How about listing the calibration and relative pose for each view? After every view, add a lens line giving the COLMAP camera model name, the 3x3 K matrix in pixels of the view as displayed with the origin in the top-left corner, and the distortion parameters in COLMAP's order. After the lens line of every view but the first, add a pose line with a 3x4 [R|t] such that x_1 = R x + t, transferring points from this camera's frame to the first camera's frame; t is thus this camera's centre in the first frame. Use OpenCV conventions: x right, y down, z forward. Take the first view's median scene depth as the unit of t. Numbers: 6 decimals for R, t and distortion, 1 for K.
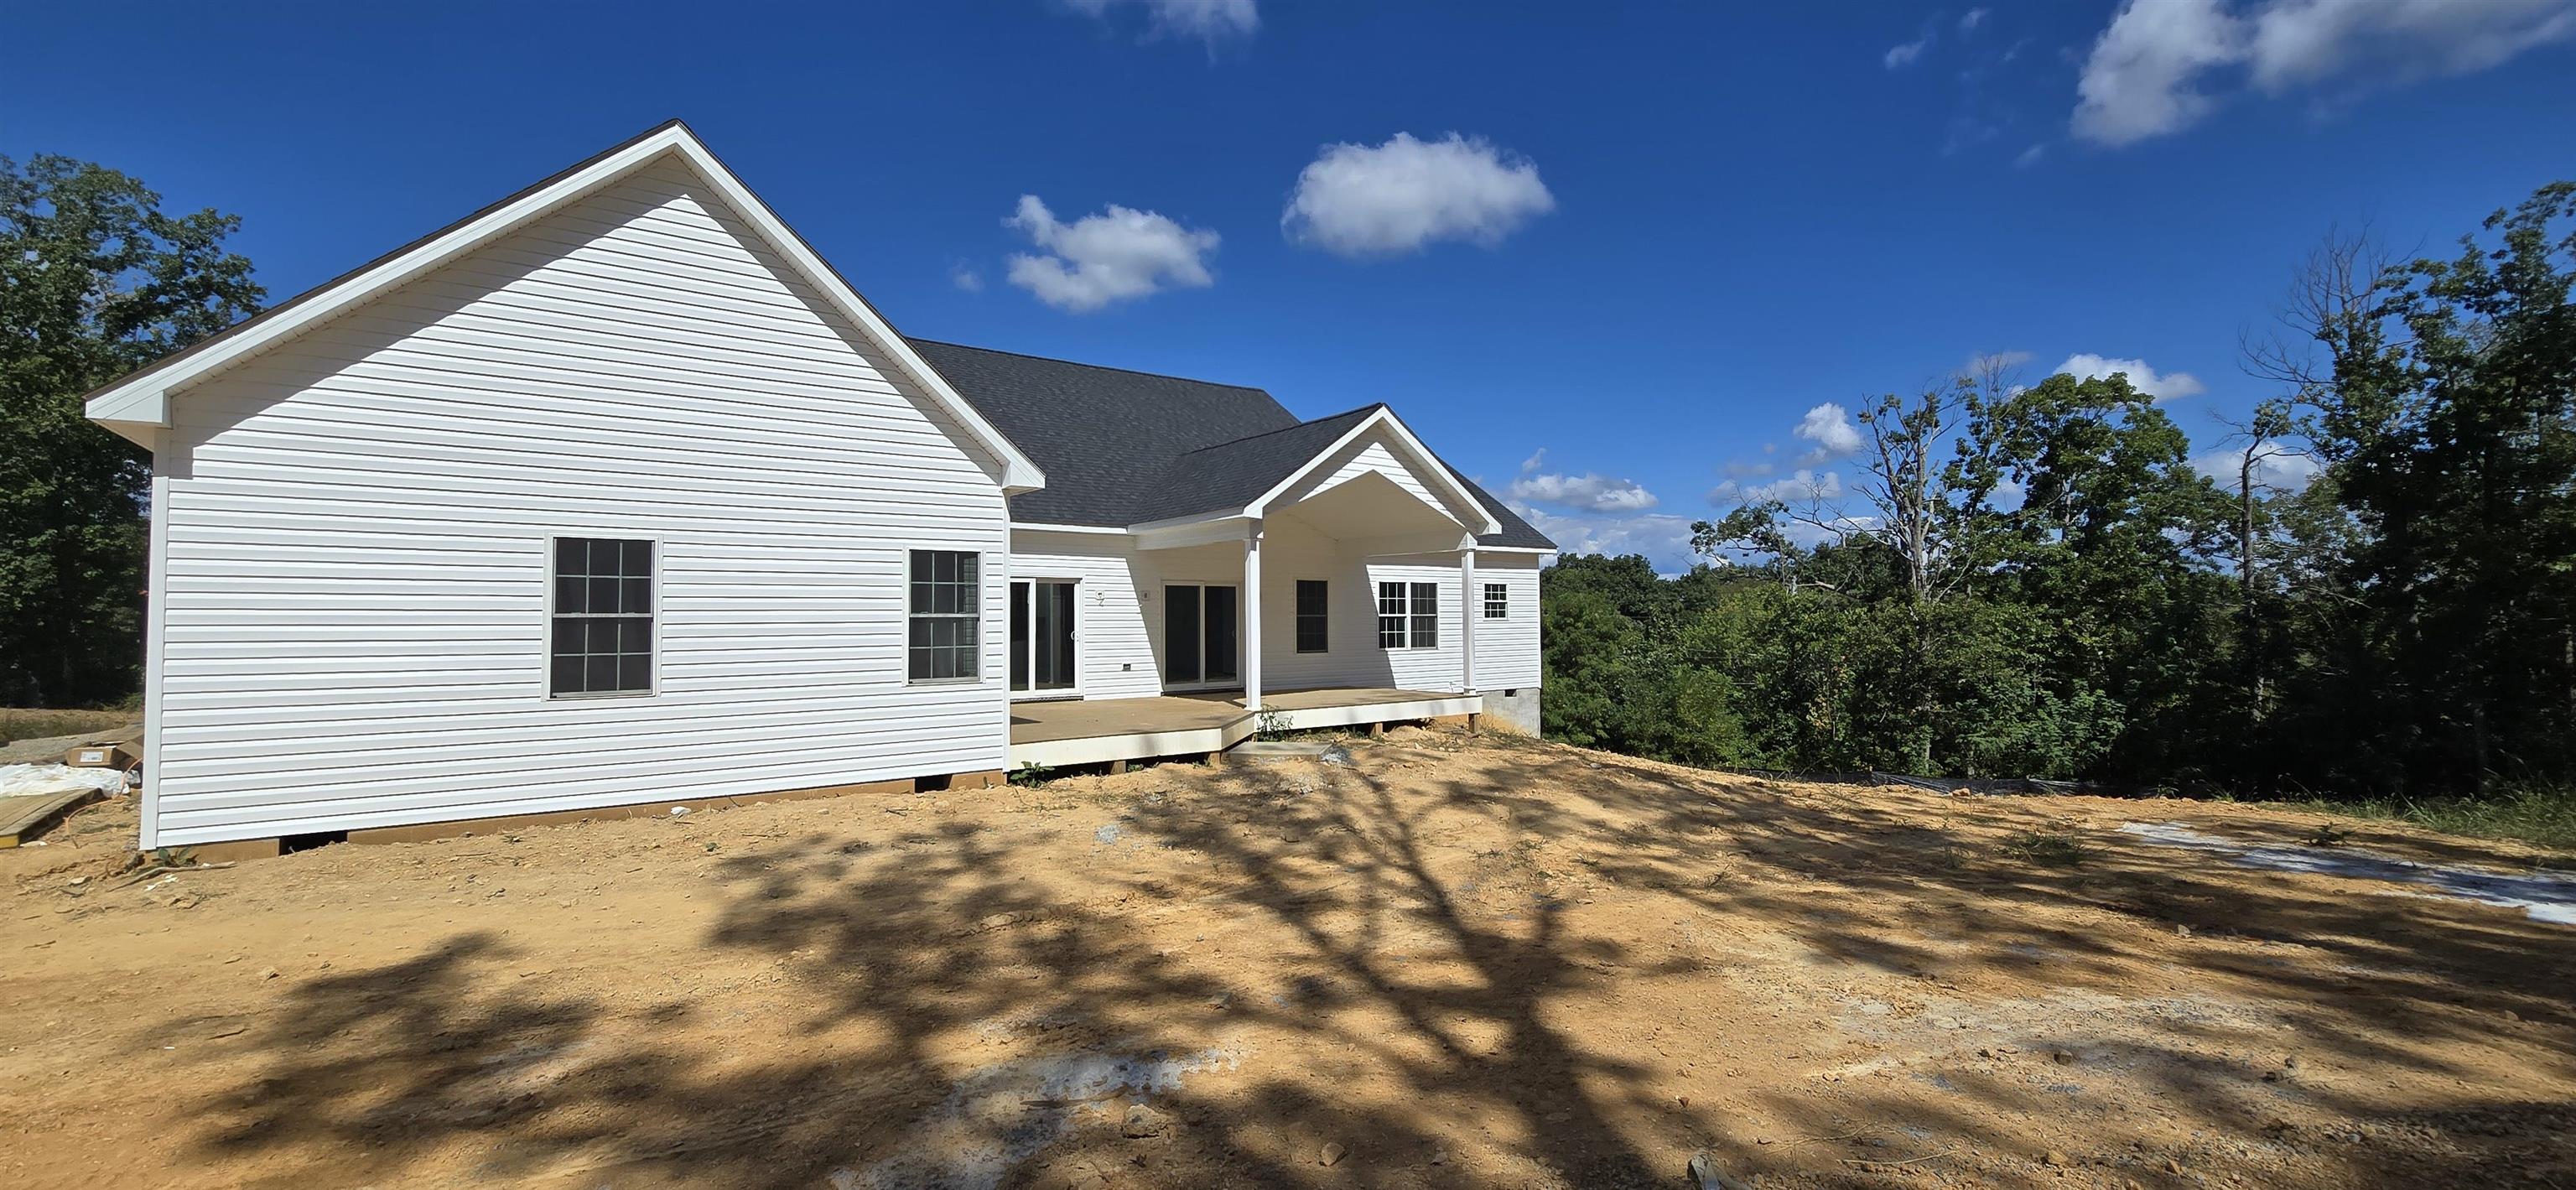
lens RADIAL K [[1059.6, 0, 1287.0], [0, 1059.6, 610.3], [0, 0, 1]] dist [-0.002461, -0.000108]
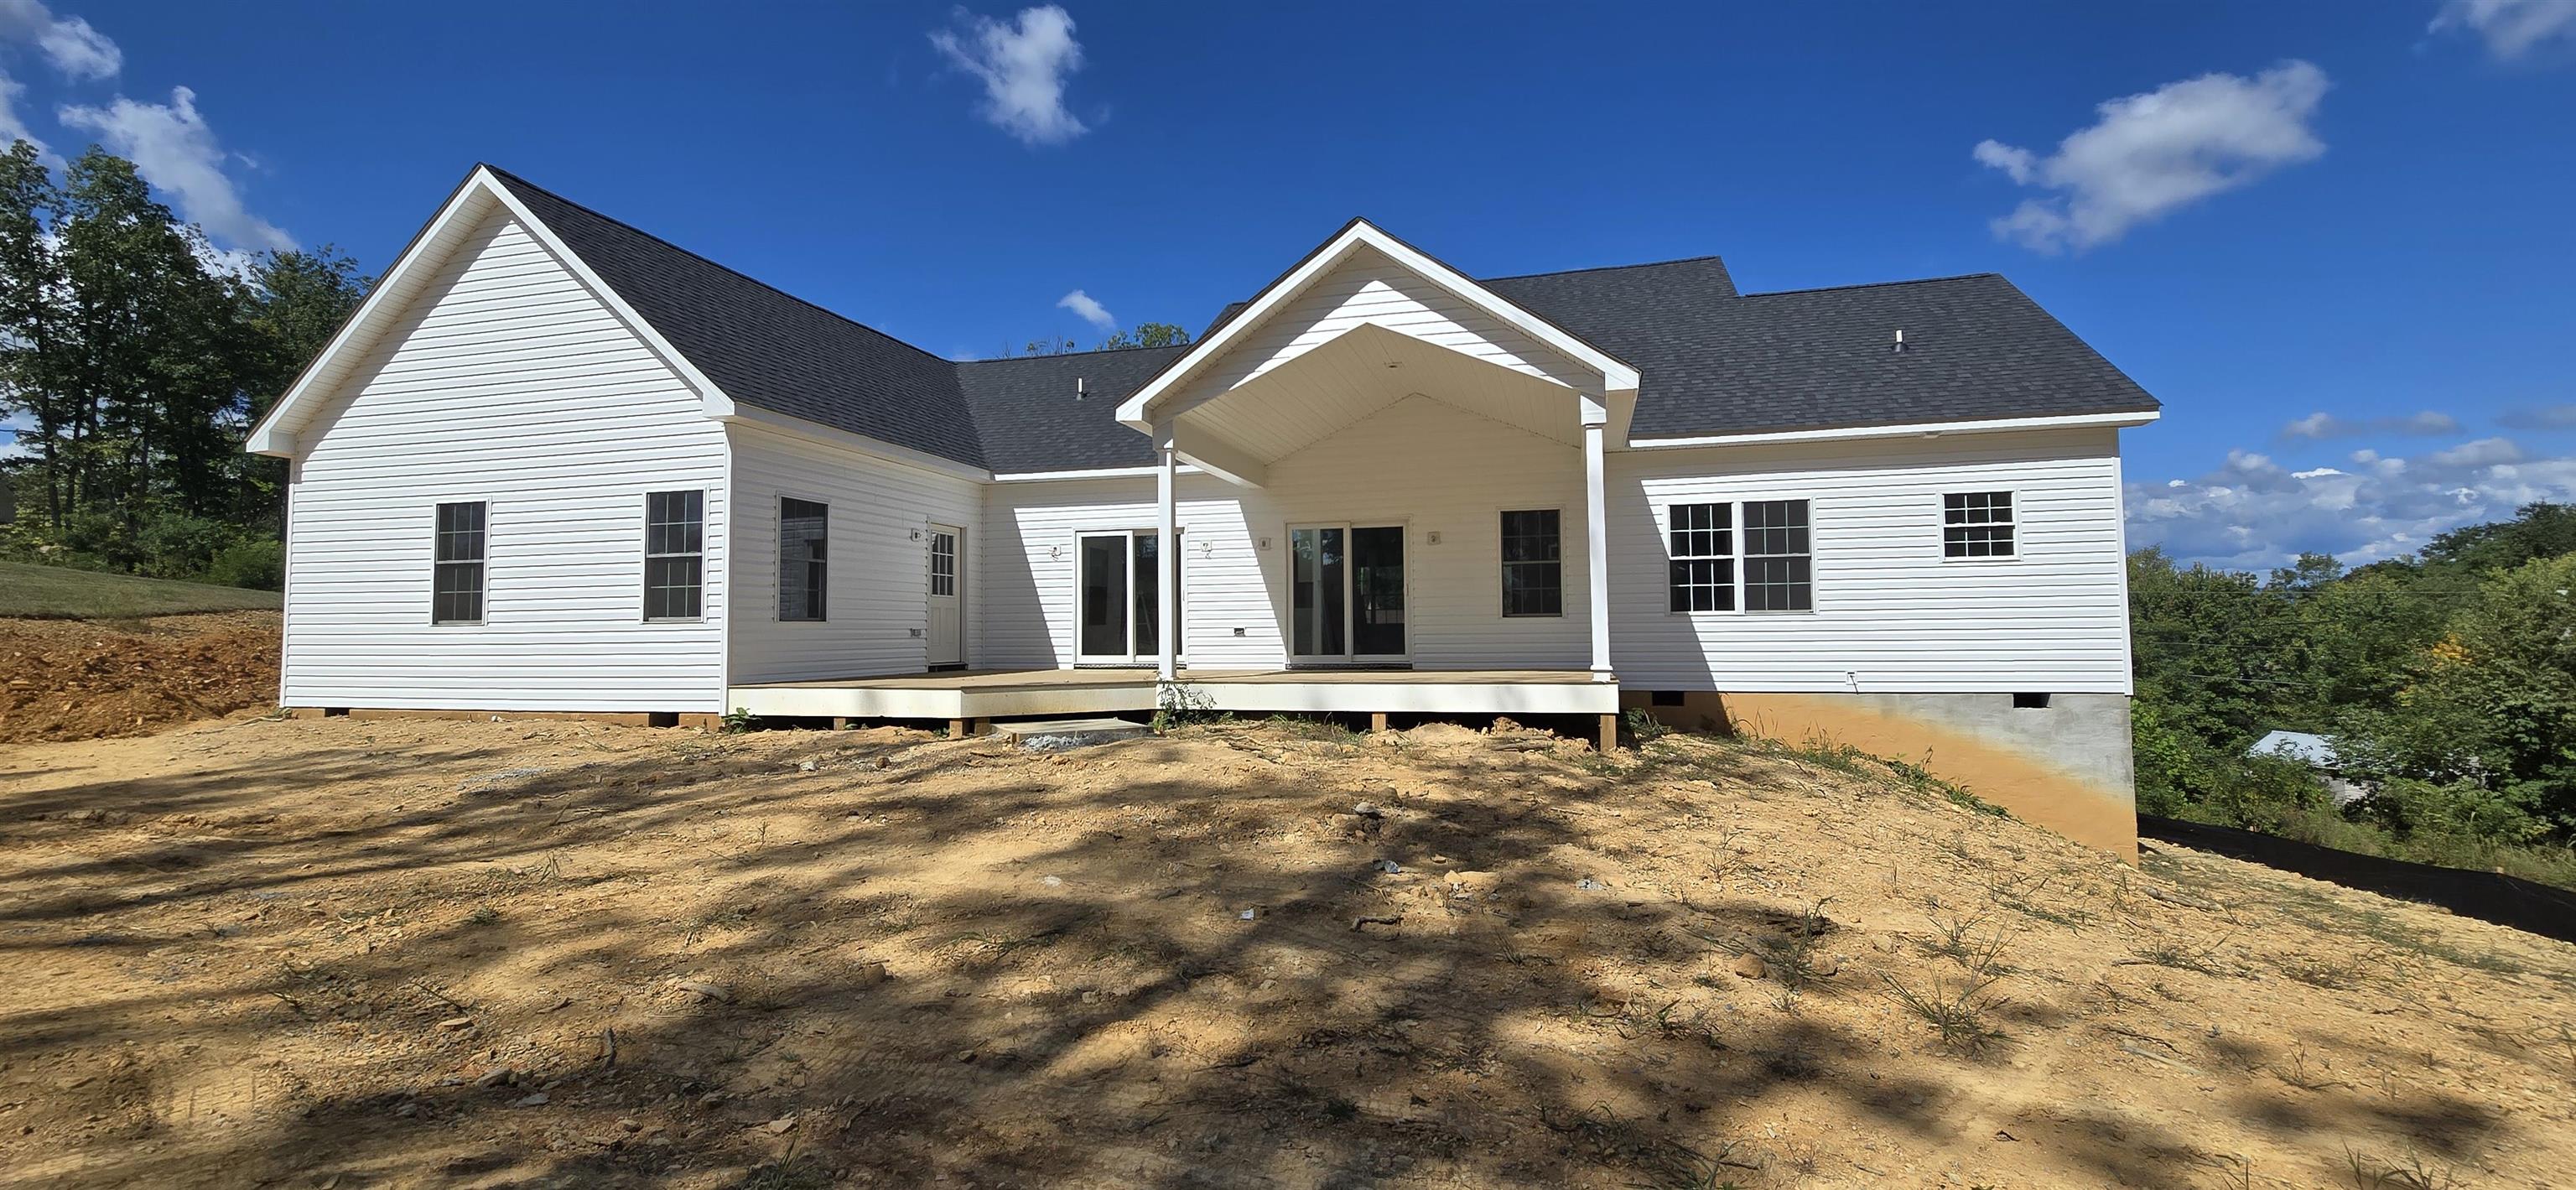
lens RADIAL K [[1012.8, 0, 1281.3], [0, 1012.8, 551.7], [0, 0, 1]] dist [-0.003107, 0.000072]
pose [[0.611153, -0.065824, -0.788770, 0.494213], [0.011816, 0.997184, -0.074061, 0.049846], [0.791424, 0.035942, 0.610210, 0.535675]]
